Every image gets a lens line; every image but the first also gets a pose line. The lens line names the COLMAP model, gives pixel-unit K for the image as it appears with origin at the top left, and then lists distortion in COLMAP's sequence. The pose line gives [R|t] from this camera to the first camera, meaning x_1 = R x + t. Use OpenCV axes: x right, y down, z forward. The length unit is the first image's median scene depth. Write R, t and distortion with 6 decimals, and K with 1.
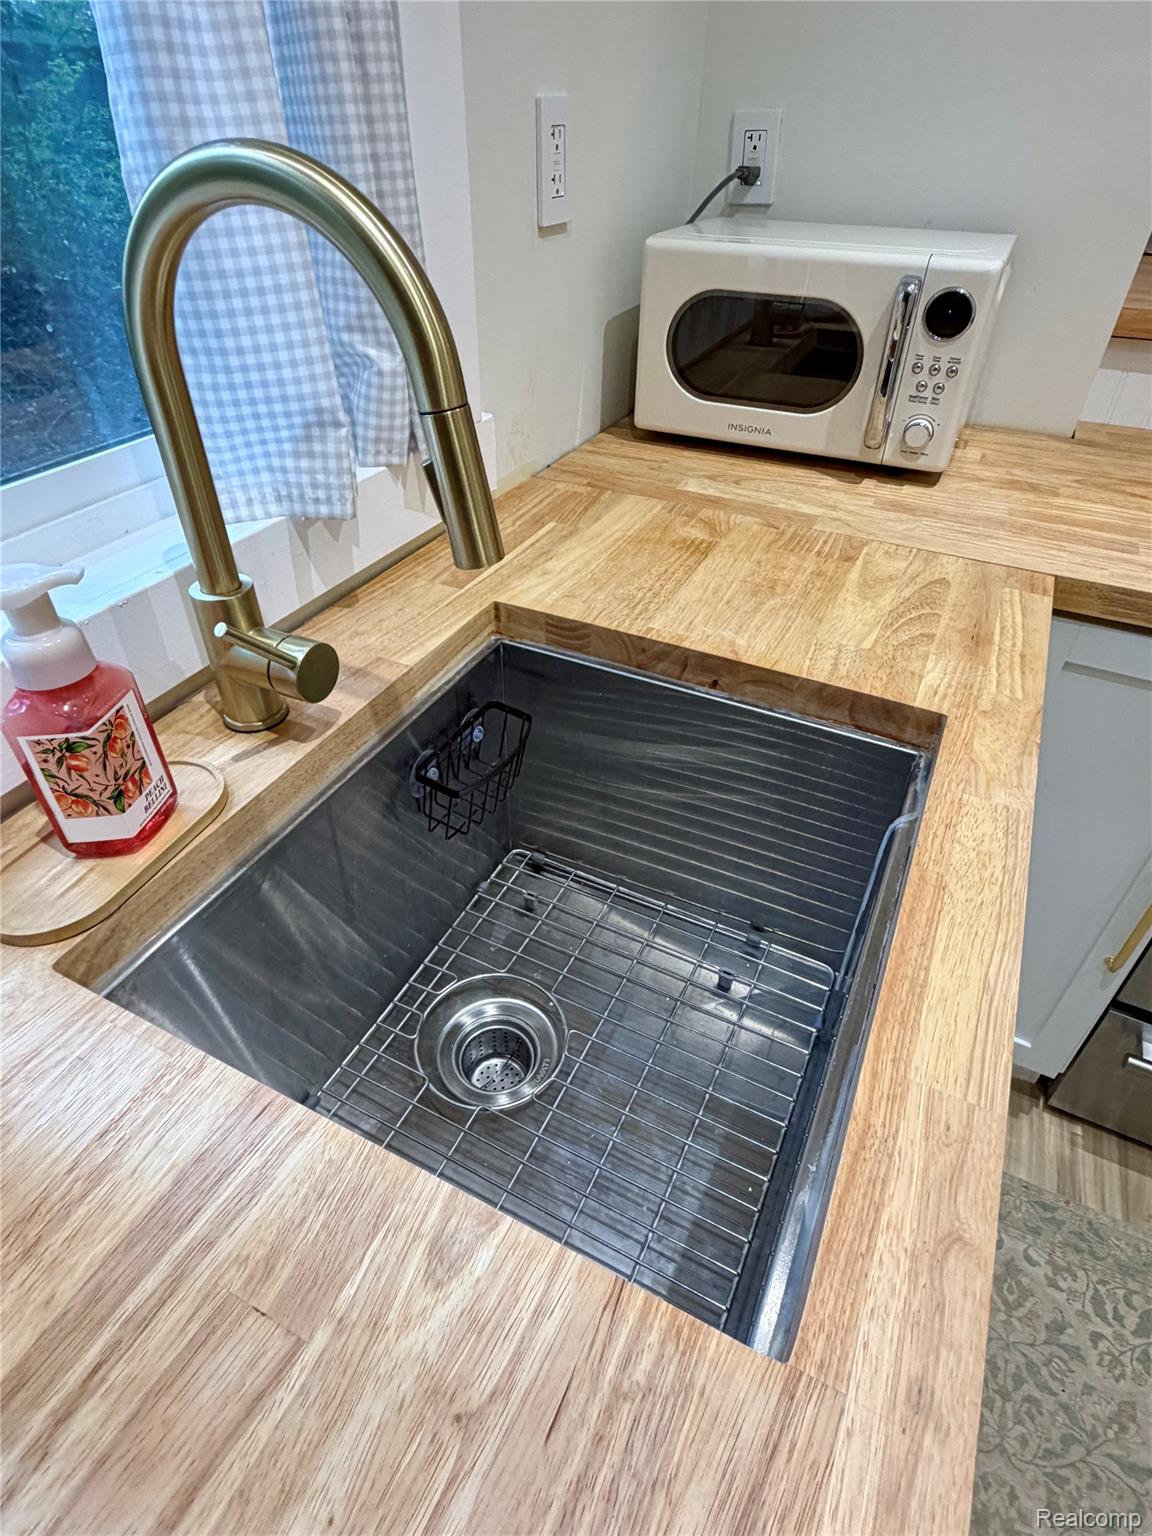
lens RADIAL K [[841.3, 0, 574.6], [0, 841.3, 768.2], [0, 0, 1]] dist [-0.000244, -0.000456]
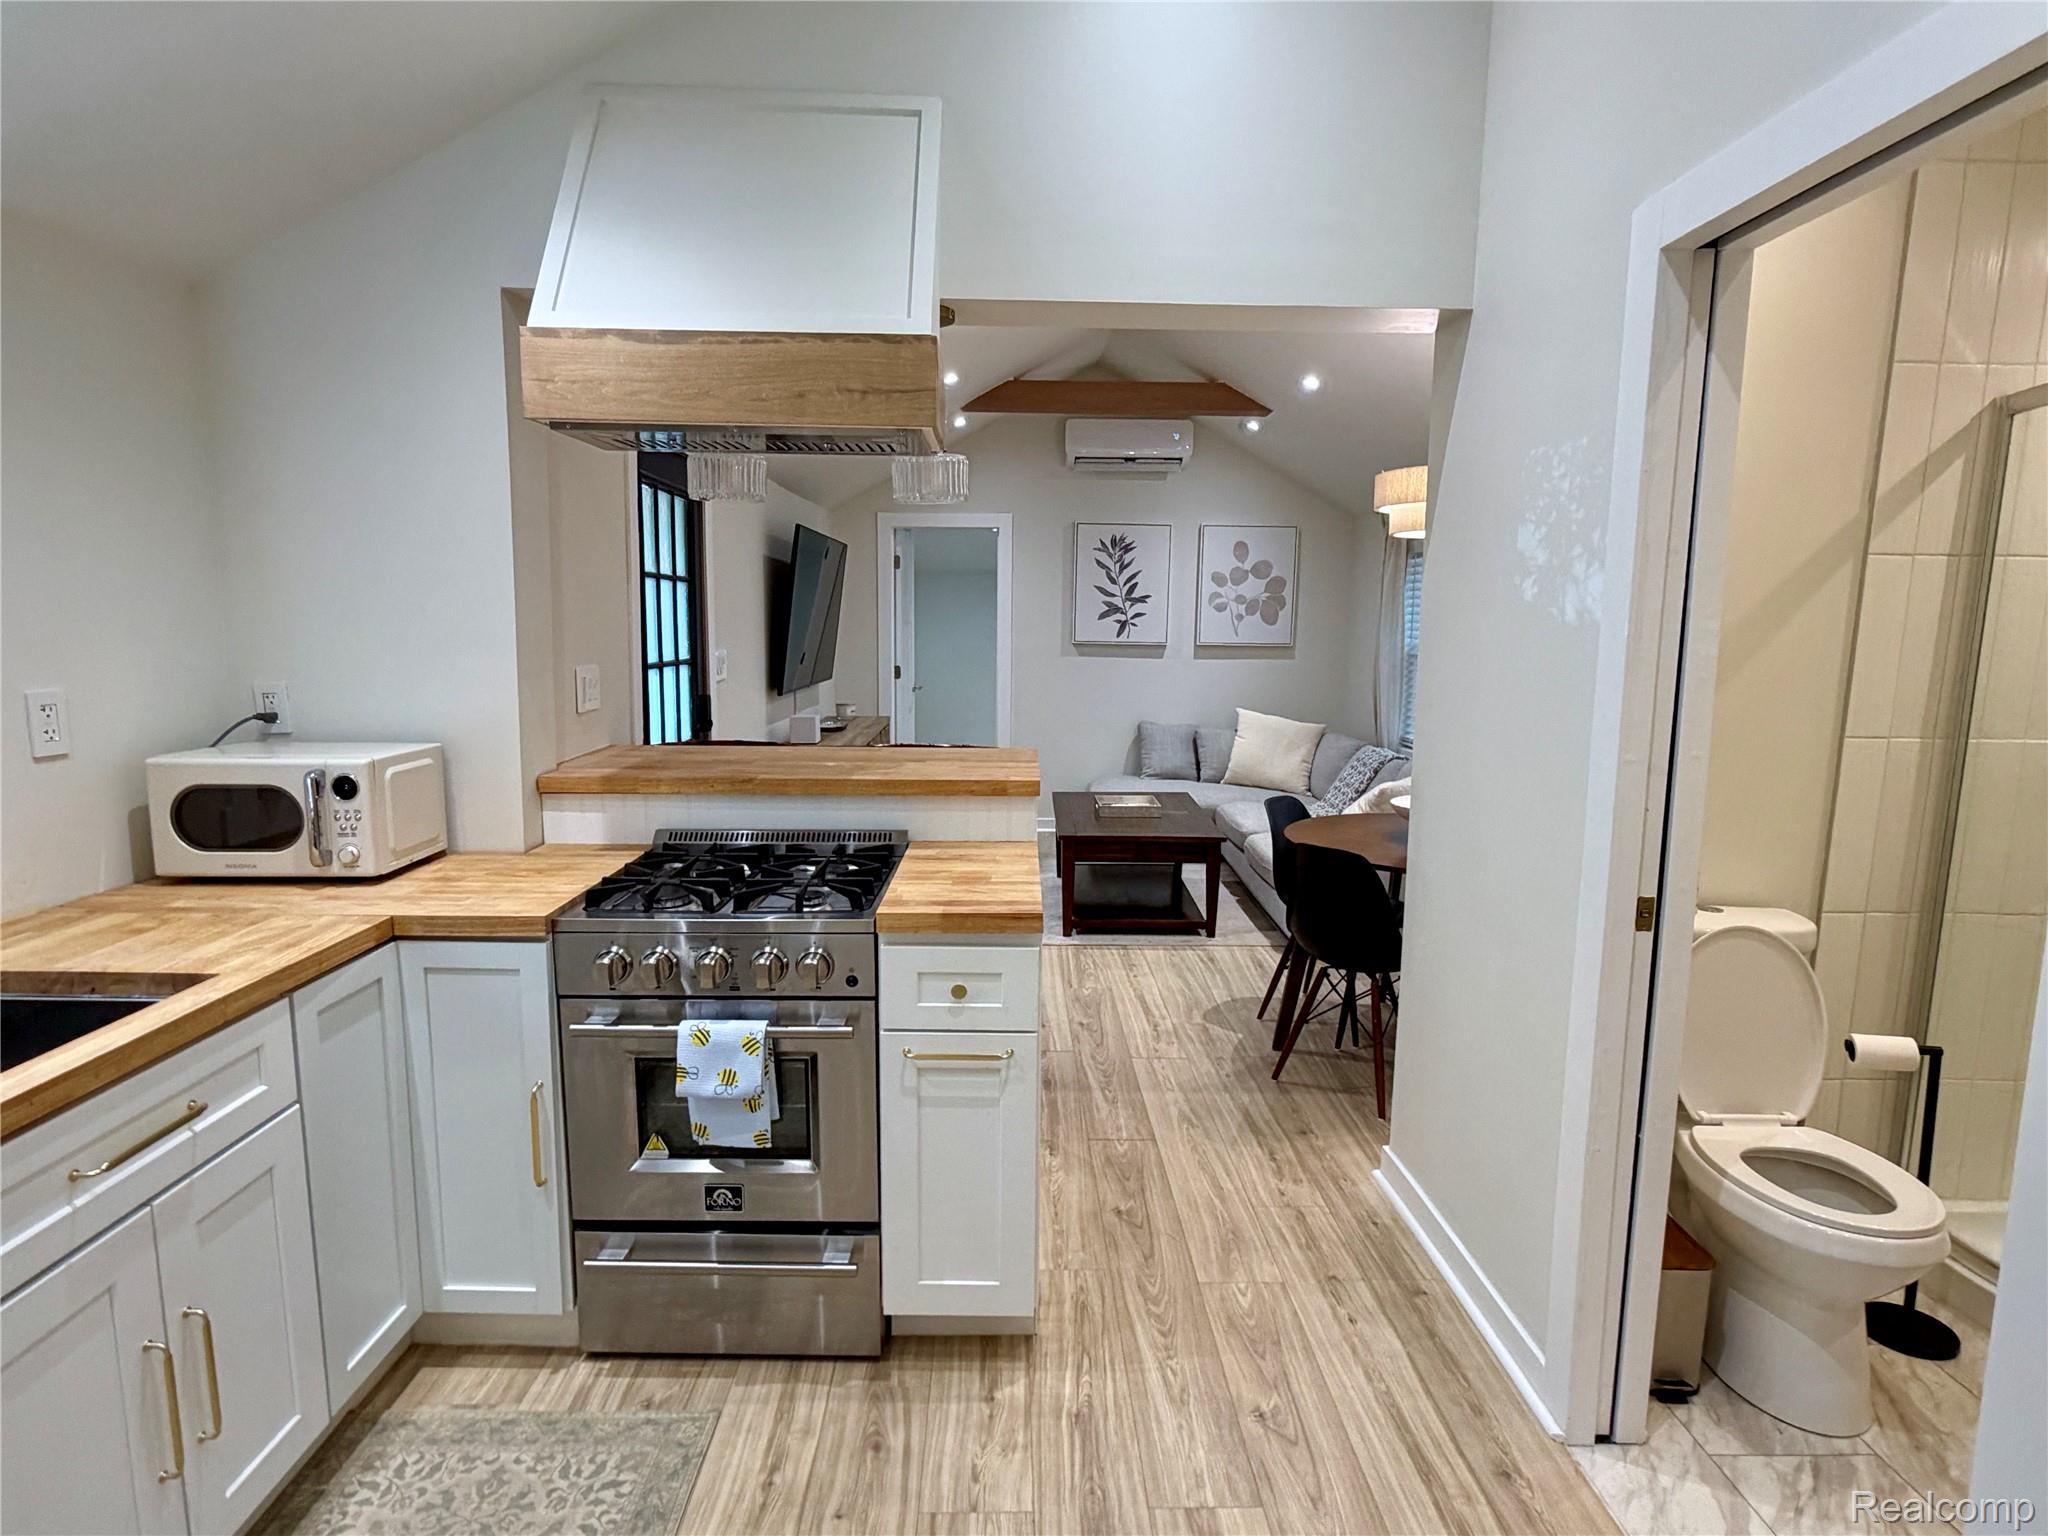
lens RADIAL K [[1087.3, 0, 1020.8], [0, 1087.3, 773.4], [0, 0, 1]] dist [-0.002357, -0.000327]
pose [[0.891206, -0.063790, 0.449092, 0.563404], [0.279594, 0.856868, -0.433133, 0.634014], [-0.357183, 0.511574, 0.781481, -1.005165]]
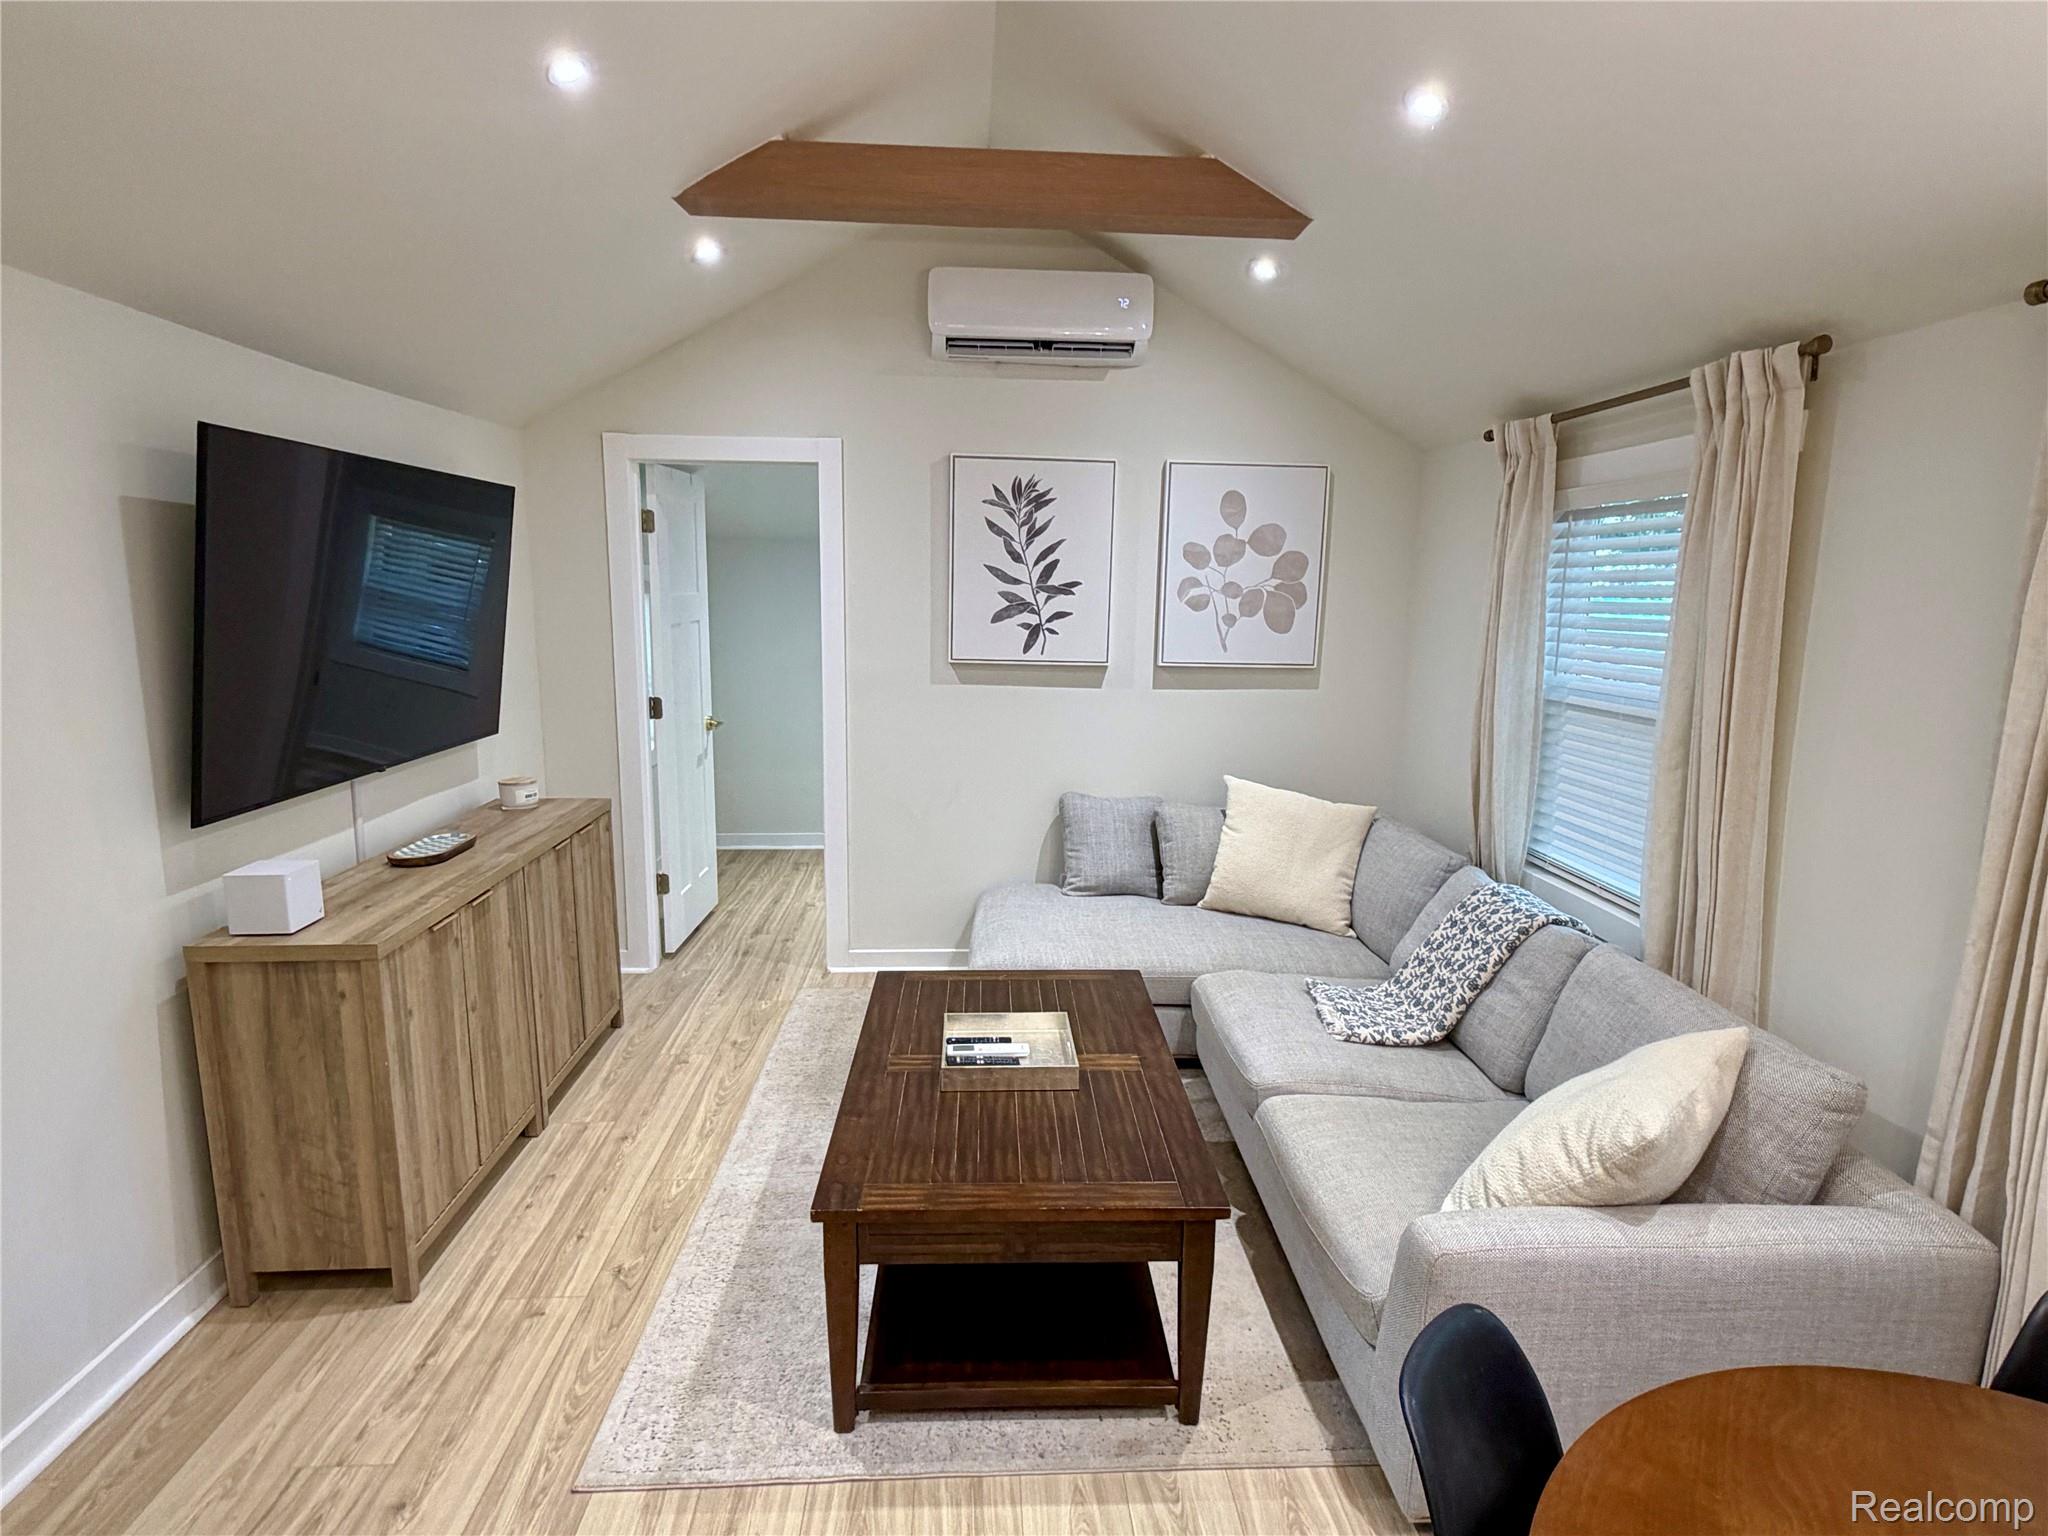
lens RADIAL K [[1100.7, 0, 1027.9], [0, 1100.7, 776.5], [0, 0, 1]] dist [-0.000470, -0.000082]
pose [[0.870810, -0.079162, 0.485204, 2.097793], [0.297987, 0.869976, -0.392868, -0.769087], [-0.391016, 0.486698, 0.781173, 0.581054]]
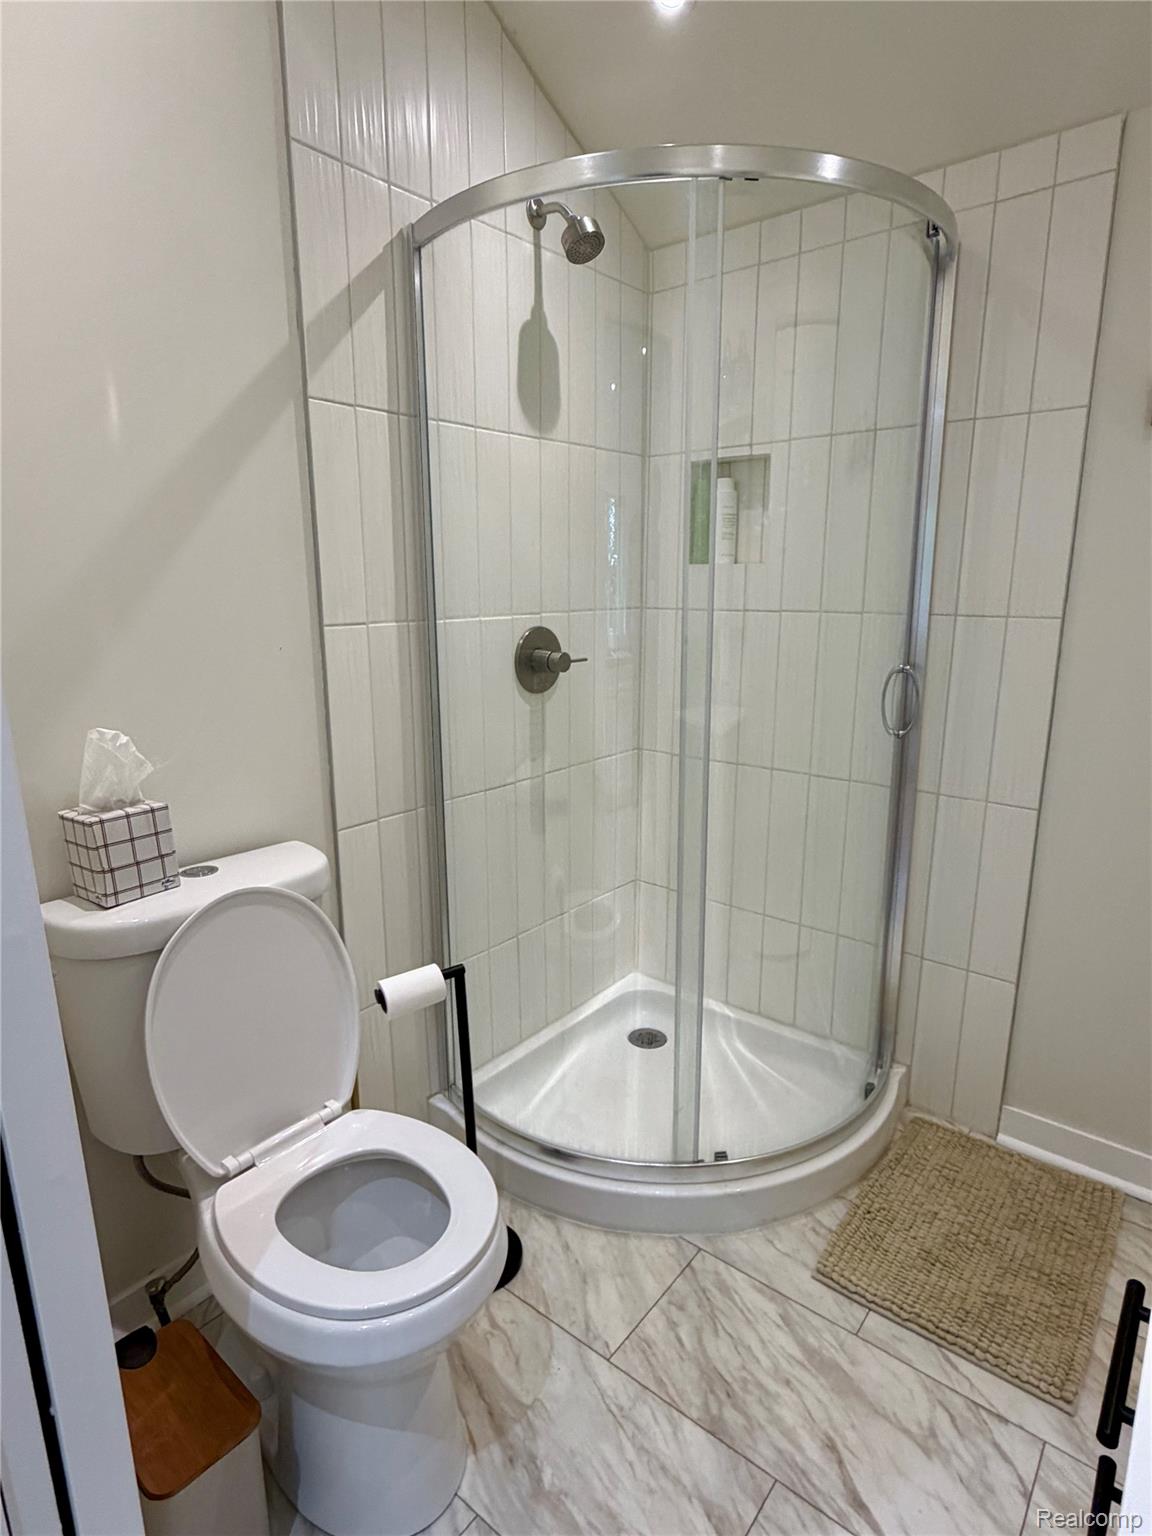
lens RADIAL K [[846.3, 0, 574.6], [0, 846.3, 761.5], [0, 0, 1]] dist [-0.001623, -0.000135]
pose [[0.225797, -0.219861, 0.949040, 1.654515], [0.615652, 0.787201, 0.035891, 0.487549], [-0.754976, 0.576174, 0.313106, -0.587728]]
